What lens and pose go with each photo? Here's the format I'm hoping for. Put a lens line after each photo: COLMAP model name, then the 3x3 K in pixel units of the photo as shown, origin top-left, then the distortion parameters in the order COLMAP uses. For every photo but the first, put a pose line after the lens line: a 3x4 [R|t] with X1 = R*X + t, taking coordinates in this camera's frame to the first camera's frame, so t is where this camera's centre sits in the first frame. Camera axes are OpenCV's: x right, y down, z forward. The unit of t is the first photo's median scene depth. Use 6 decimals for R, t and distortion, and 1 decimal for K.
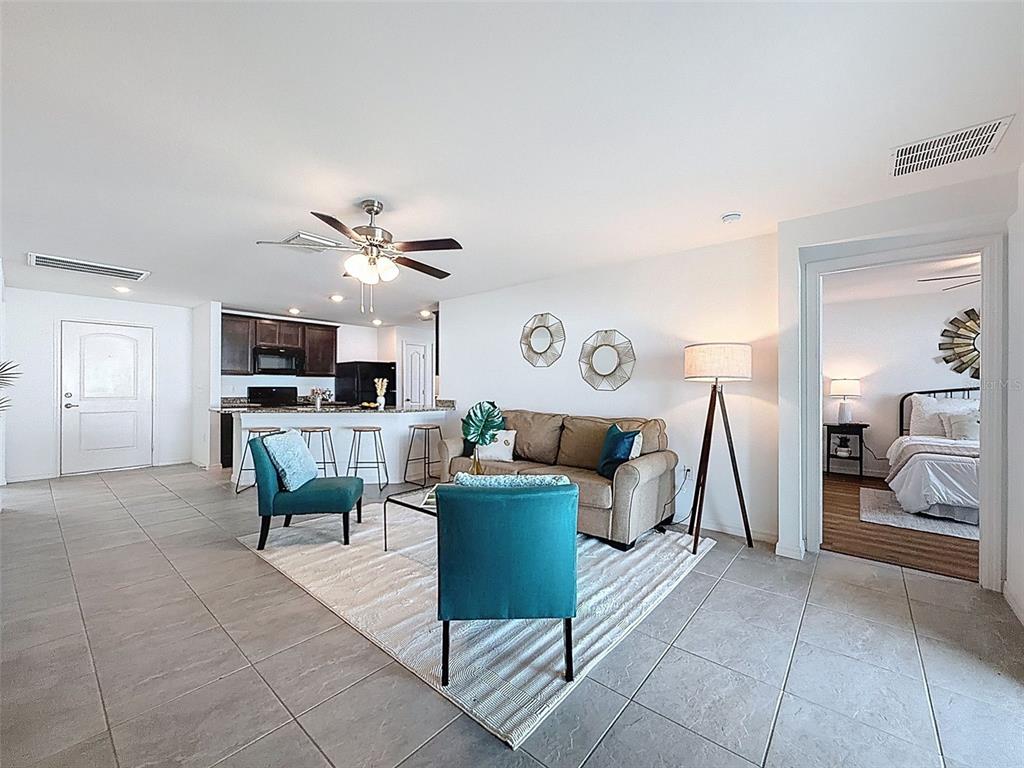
lens RADIAL K [[413.4, 0, 514.5], [0, 413.4, 381.7], [0, 0, 1]] dist [-0.001636, -0.000612]
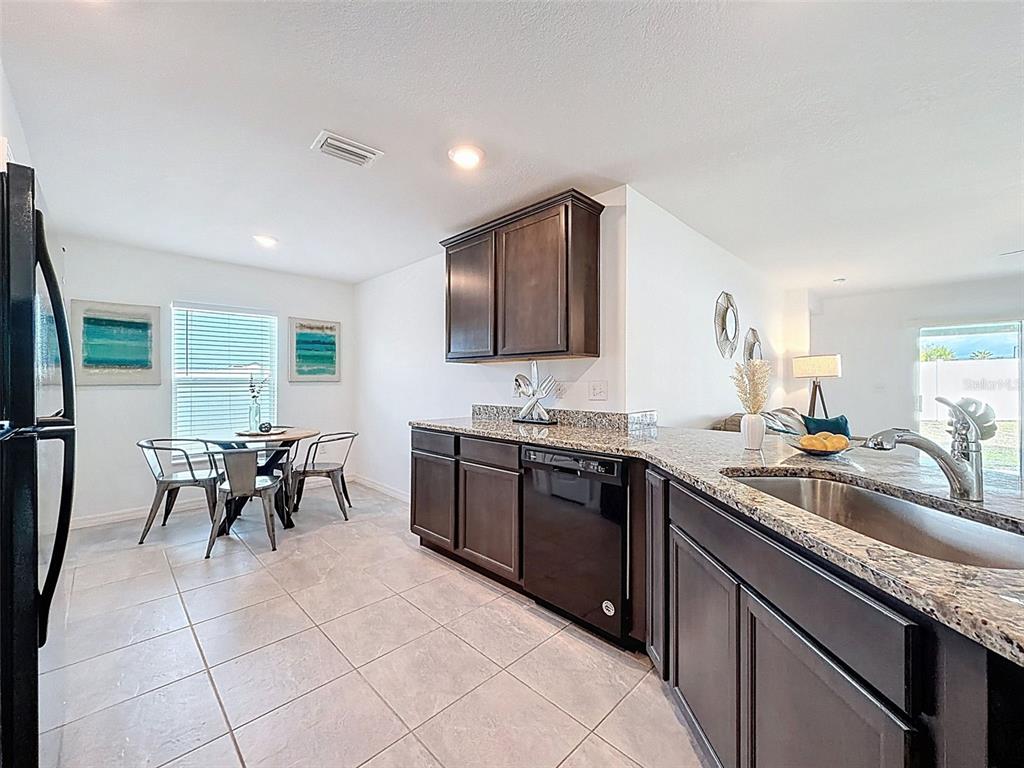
lens RADIAL K [[415.4, 0, 514.7], [0, 415.4, 381.6], [0, 0, 1]] dist [-0.001889, -0.000152]
pose [[0.087079, -0.001652, 0.996200, -0.837695], [-0.011407, 0.999931, 0.002655, 0.013789], [-0.996136, -0.011595, 0.087054, 1.448265]]
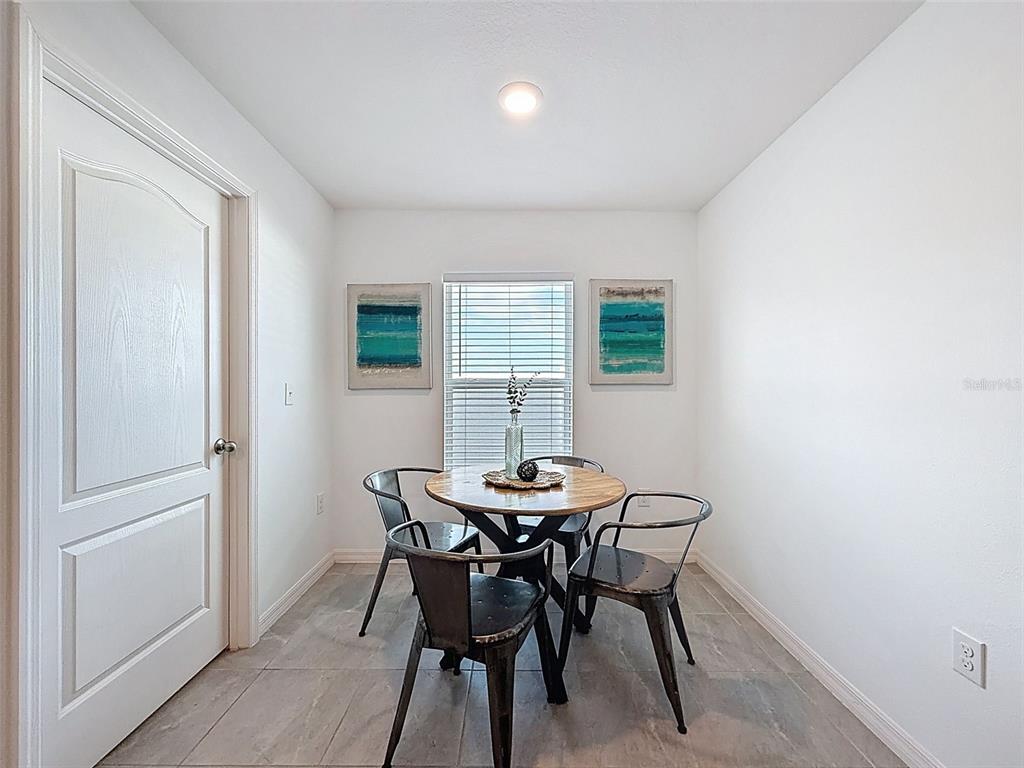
lens RADIAL K [[410.5, 0, 512.9], [0, 410.5, 385.5], [0, 0, 1]] dist [-0.000684, 0.000136]
pose [[0.762317, -0.001693, 0.647202, -0.345820], [-0.006416, 0.999928, 0.010173, 0.018999], [-0.647172, -0.011908, 0.762251, 1.698264]]
